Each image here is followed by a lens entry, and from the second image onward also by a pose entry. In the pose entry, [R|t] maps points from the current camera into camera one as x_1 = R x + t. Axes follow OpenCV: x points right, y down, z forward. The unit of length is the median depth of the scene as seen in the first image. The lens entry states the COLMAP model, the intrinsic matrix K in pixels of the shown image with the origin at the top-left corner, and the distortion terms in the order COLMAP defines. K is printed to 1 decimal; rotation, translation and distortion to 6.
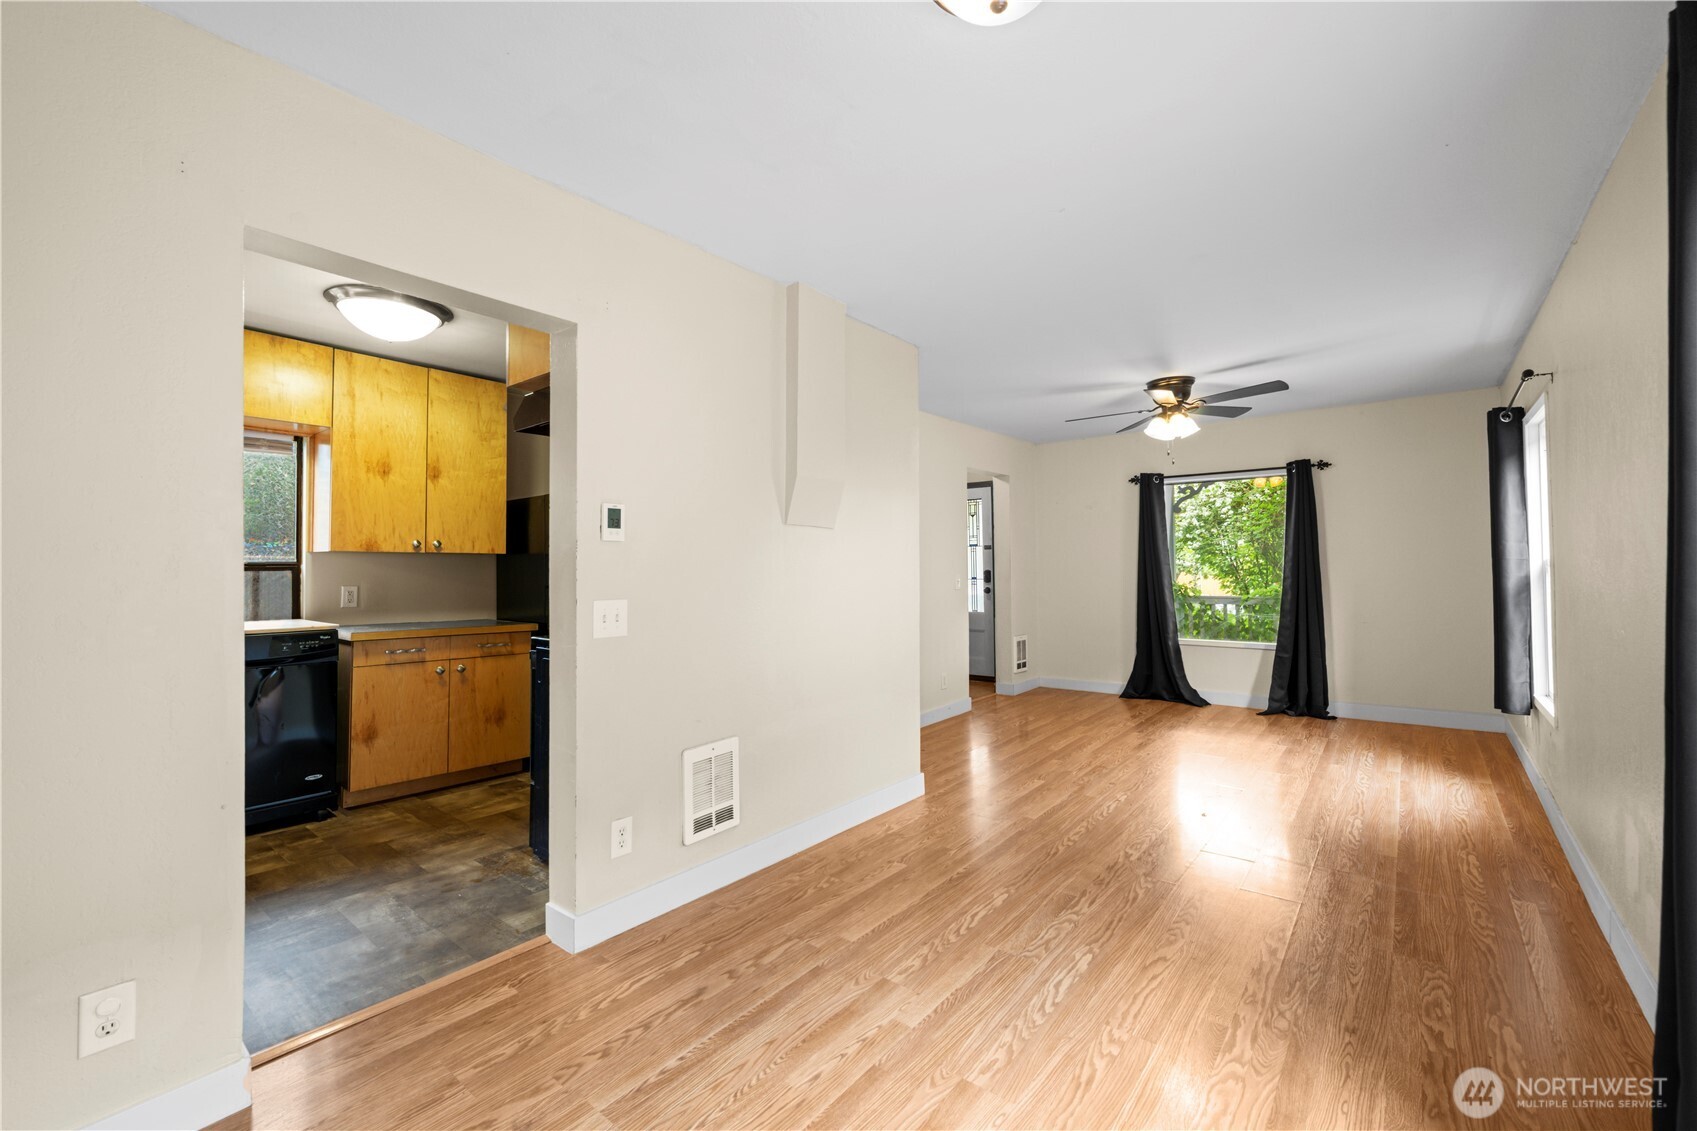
lens RADIAL K [[704.8, 0, 847.4], [0, 704.8, 558.7], [0, 0, 1]] dist [-0.001008, -0.000007]
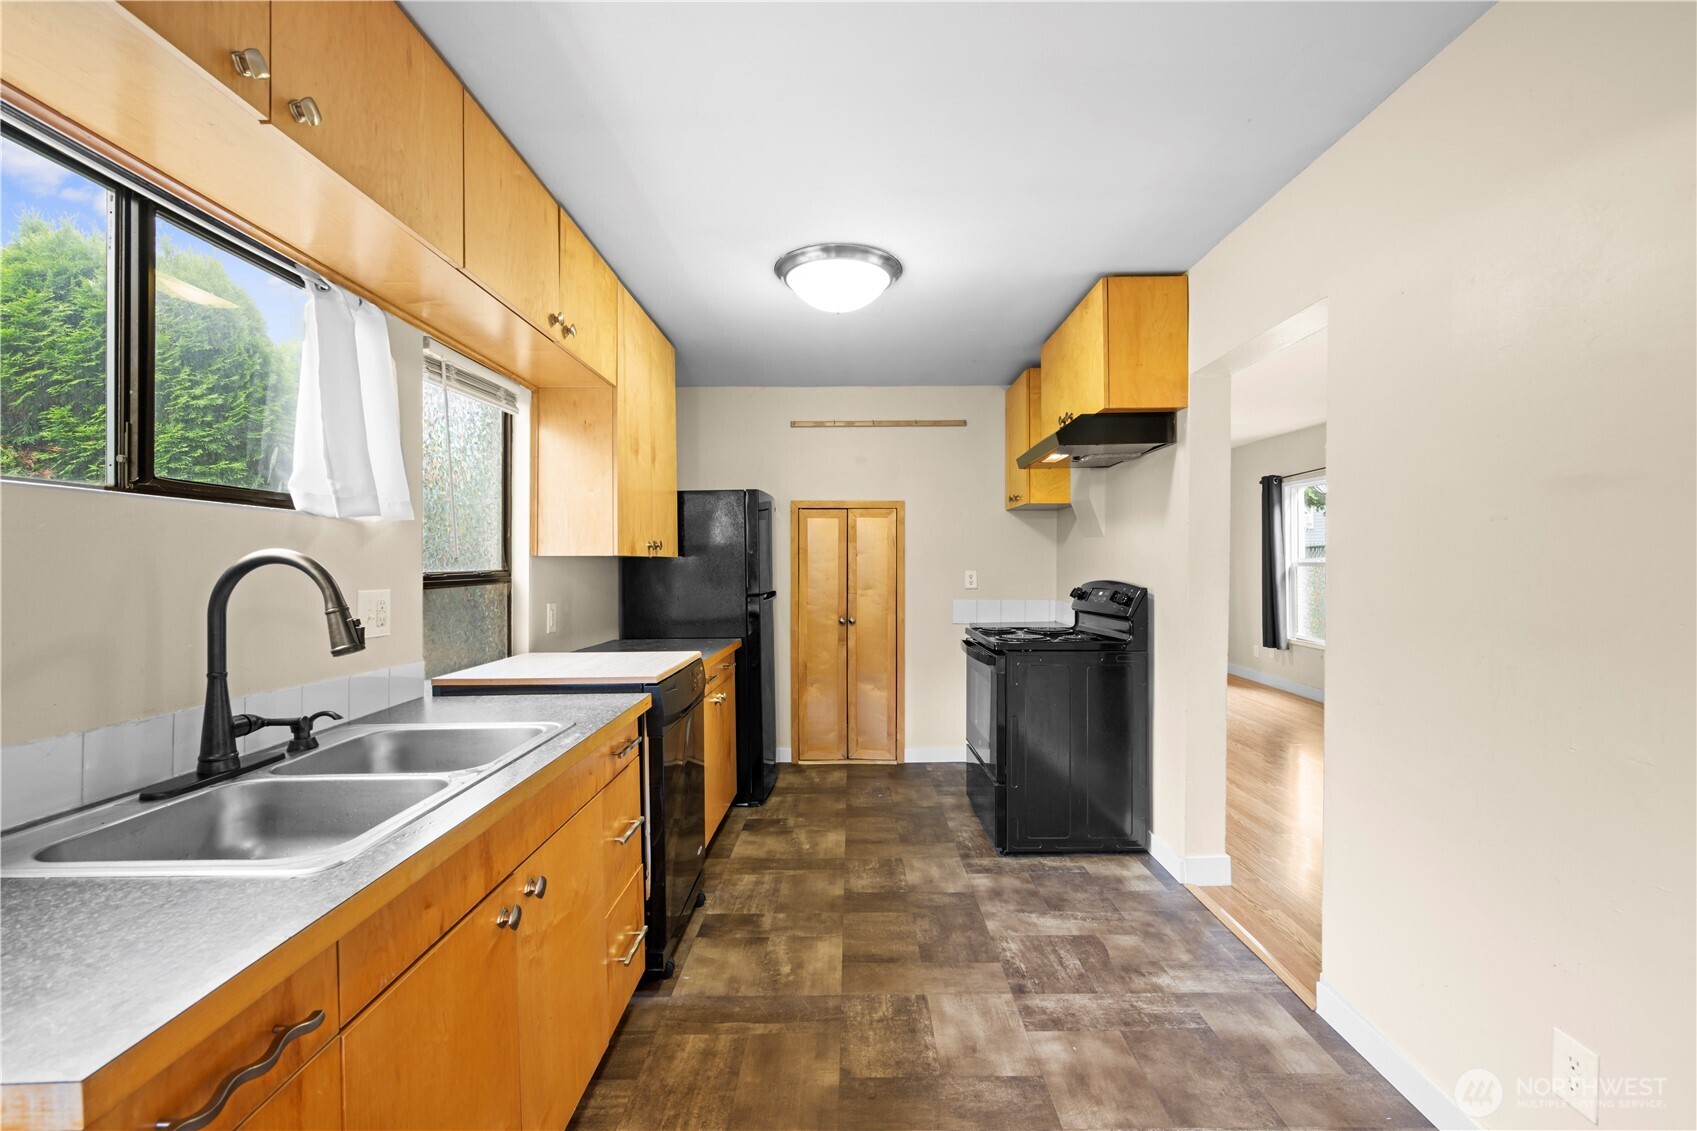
lens RADIAL K [[718.0, 0, 851.0], [0, 718.0, 569.7], [0, 0, 1]] dist [-0.003029, -0.000153]
pose [[0.777225, -0.008882, 0.629160, -0.941428], [-0.005636, 0.999762, 0.021075, -0.012524], [-0.629197, -0.019926, 0.776990, 0.243899]]
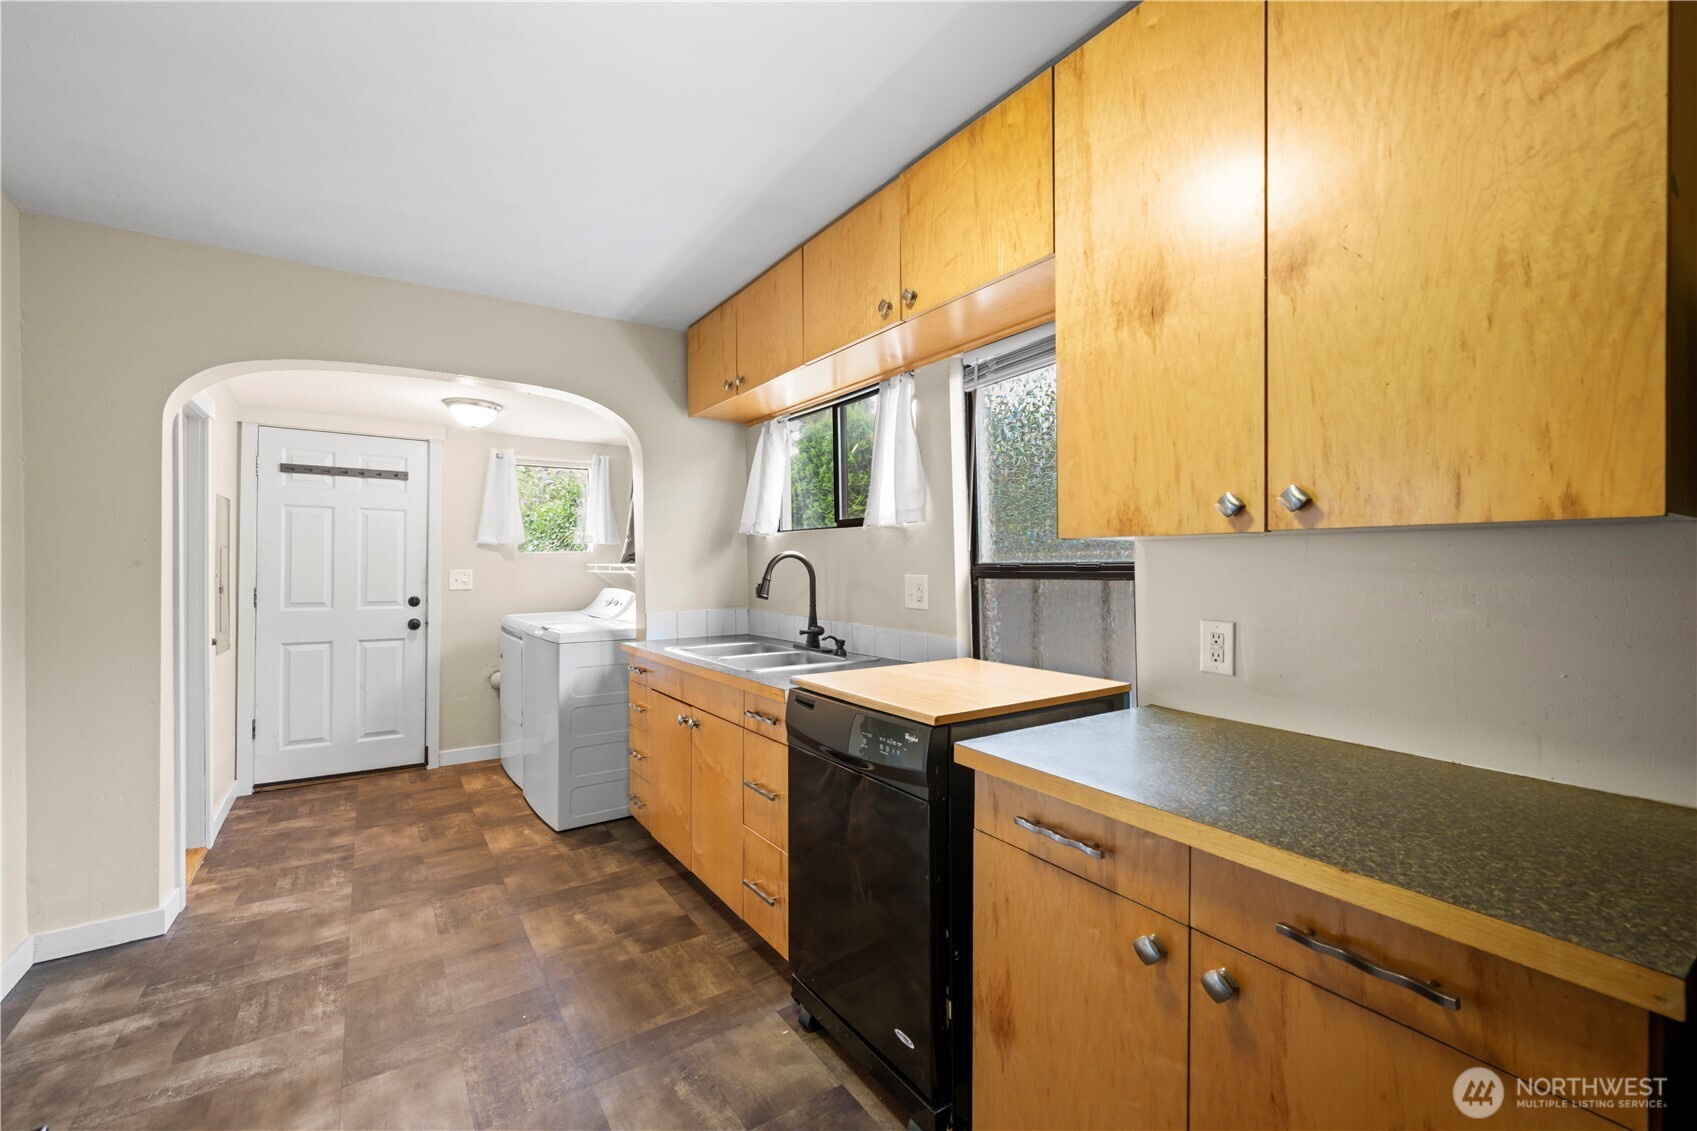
lens RADIAL K [[704.1, 0, 848.5], [0, 704.1, 565.5], [0, 0, 1]] dist [-0.006228, 0.000012]
pose [[-0.287558, 0.008387, -0.957727, -0.262536], [0.024126, 0.999708, 0.001511, 0.001150], [0.957459, -0.022671, -0.287676, 0.926696]]
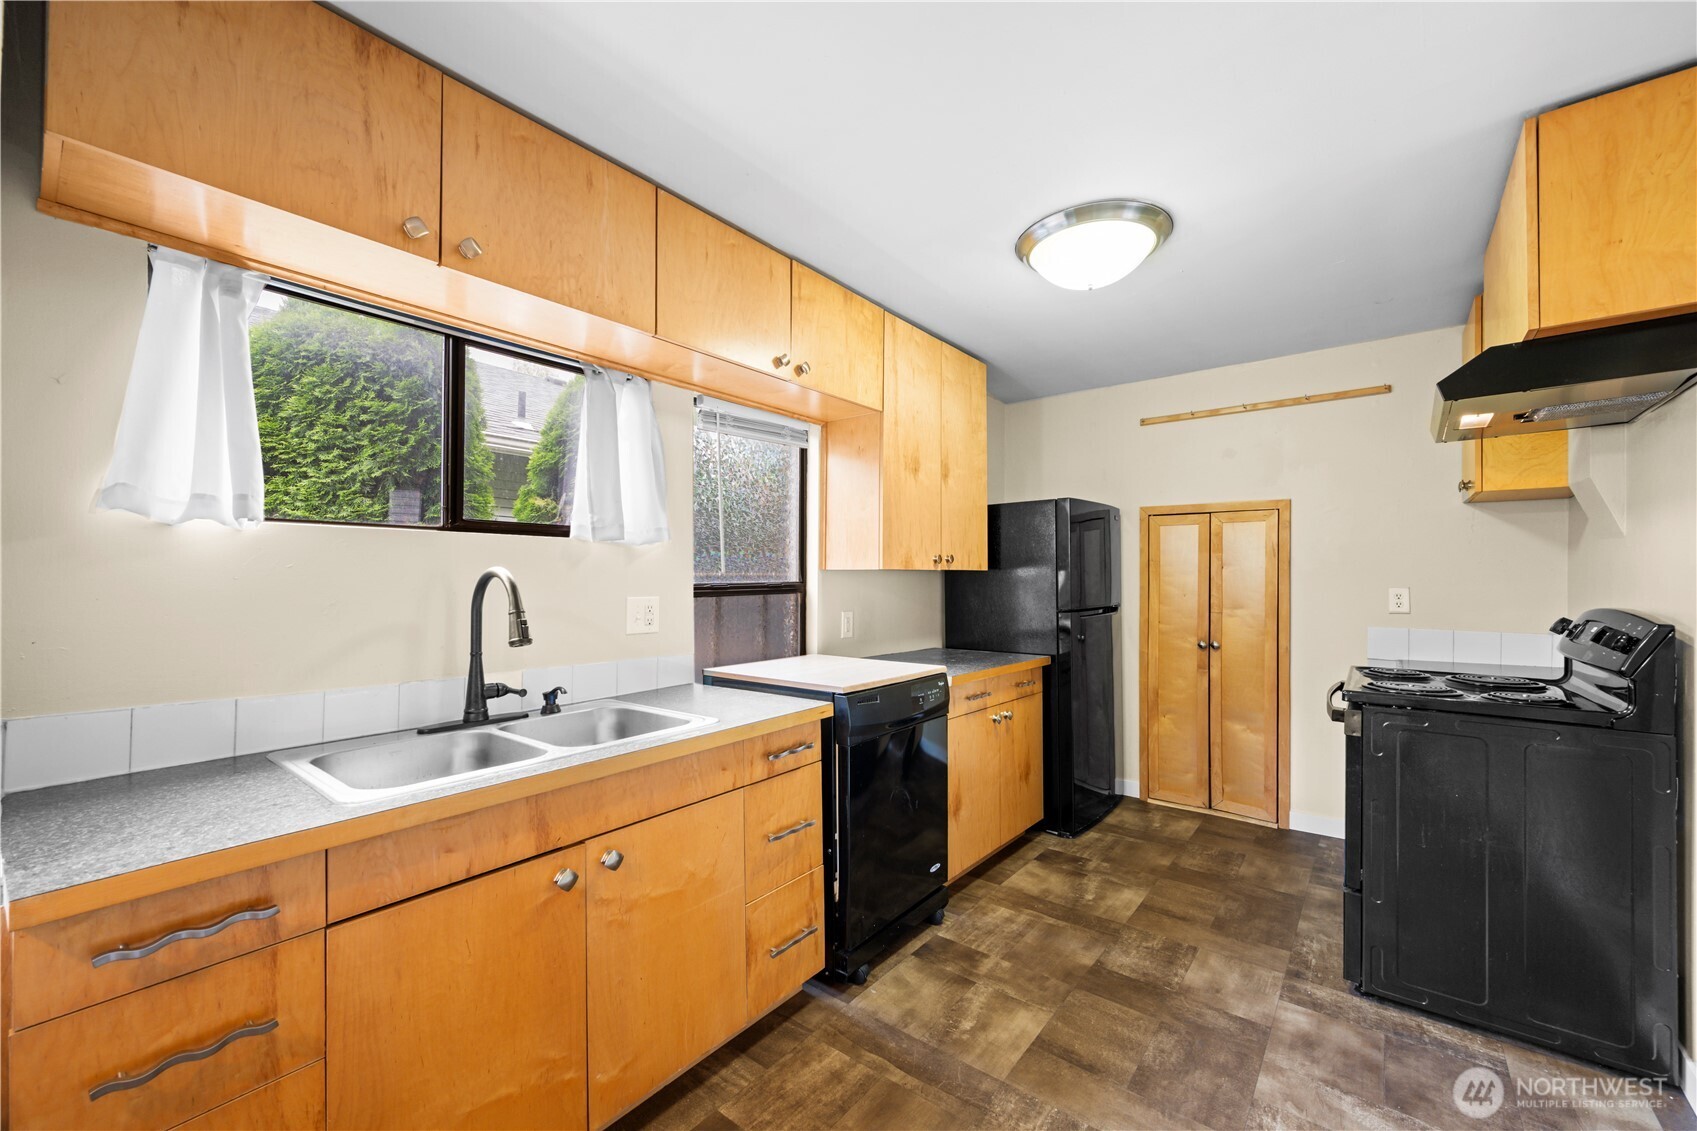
lens RADIAL K [[672.2, 0, 851.0], [0, 672.2, 574.1], [0, 0, 1]] dist [-0.000449, -0.000253]
pose [[0.999961, 0.000542, 0.008869, -0.718374], [-0.000665, 0.999904, 0.013841, -0.014978], [-0.008860, -0.013846, 0.999865, 0.232923]]
